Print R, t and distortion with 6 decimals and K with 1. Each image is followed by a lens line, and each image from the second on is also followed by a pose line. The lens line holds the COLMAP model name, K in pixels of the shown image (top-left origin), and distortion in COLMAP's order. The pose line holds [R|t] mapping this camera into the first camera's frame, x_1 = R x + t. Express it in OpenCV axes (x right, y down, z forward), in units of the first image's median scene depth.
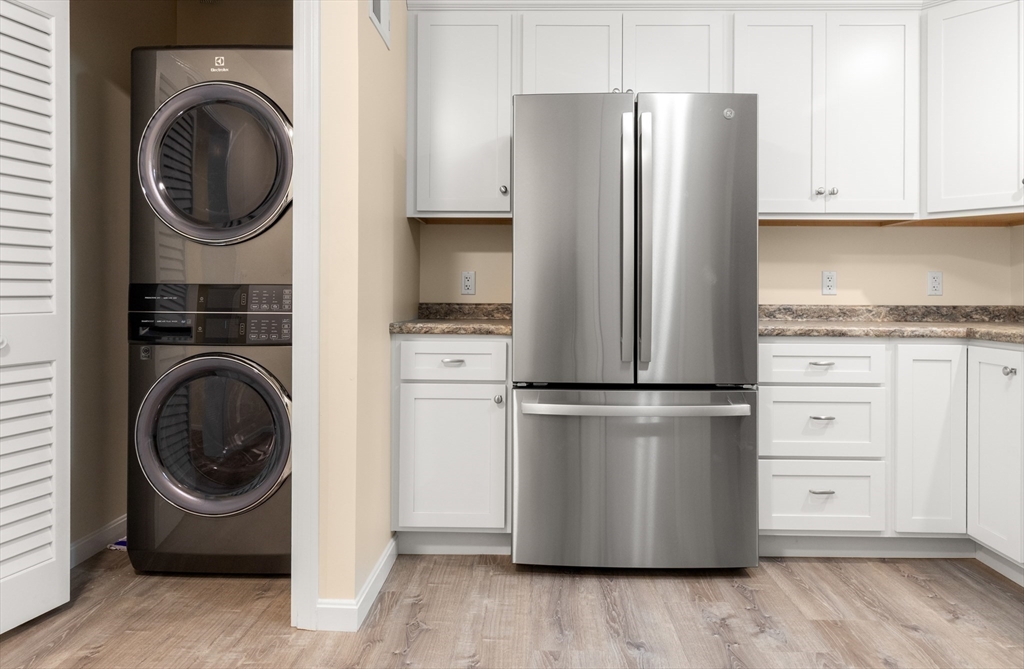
lens RADIAL K [[639.3, 0, 514.1], [0, 639.3, 300.4], [0, 0, 1]] dist [0.004101, 0.000171]
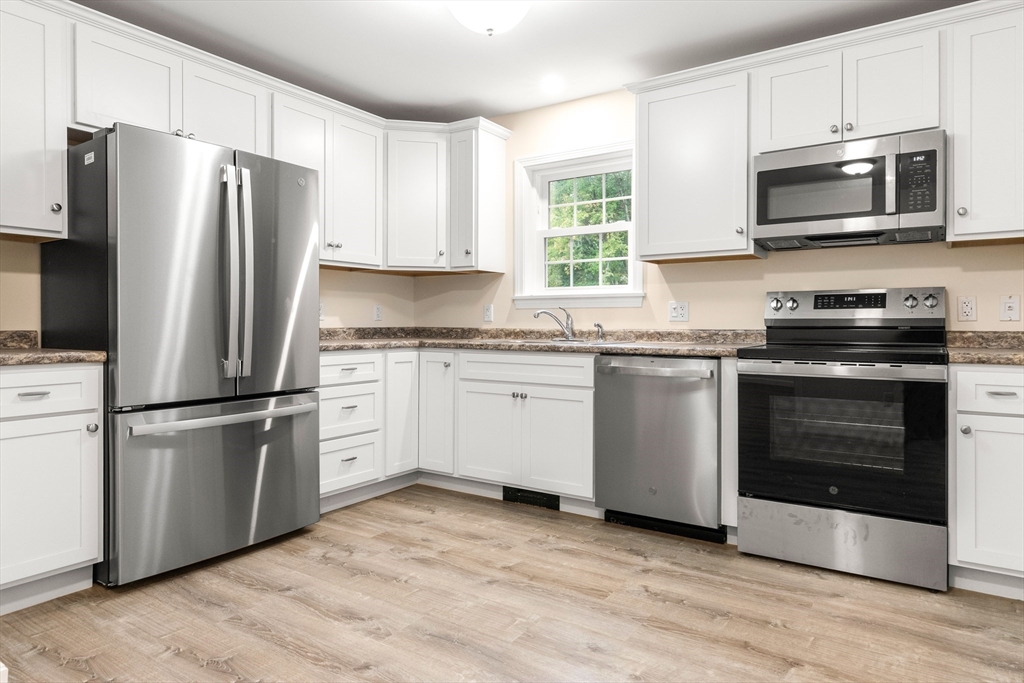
lens RADIAL K [[633.2, 0, 512.0], [0, 633.2, 341.5], [0, 0, 1]] dist [-0.000746, 0.000825]
pose [[0.544294, -0.029920, 0.838361, -0.501641], [0.005907, 0.999476, 0.031835, -0.004970], [-0.838874, -0.012376, 0.544185, -0.068187]]
